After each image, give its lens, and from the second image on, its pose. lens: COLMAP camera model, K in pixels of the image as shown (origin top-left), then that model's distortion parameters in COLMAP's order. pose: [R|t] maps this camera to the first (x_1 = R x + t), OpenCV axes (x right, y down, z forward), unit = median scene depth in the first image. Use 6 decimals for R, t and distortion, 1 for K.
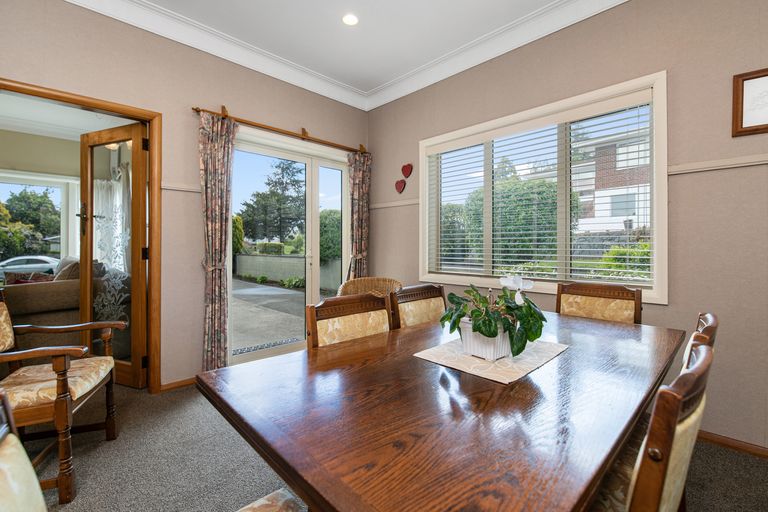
lens RADIAL K [[342.1, 0, 383.8], [0, 342.1, 245.6], [0, 0, 1]] dist [-0.000569, -0.000274]
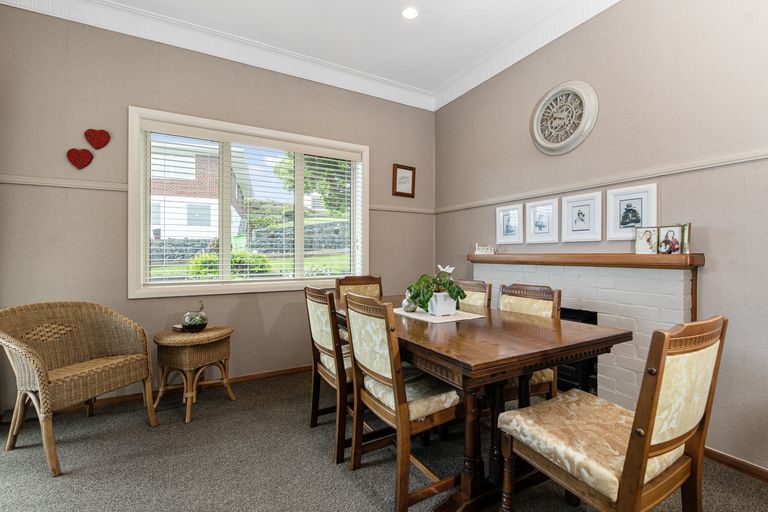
lens RADIAL K [[335.6, 0, 384.0], [0, 335.6, 256.0], [0, 0, 1]] dist [-0.000843, -0.000144]
pose [[0.260853, -0.005765, 0.965361, -0.442966], [0.000002, 0.999982, 0.005971, 0.008742], [-0.965379, -0.001556, 0.260848, 0.294912]]
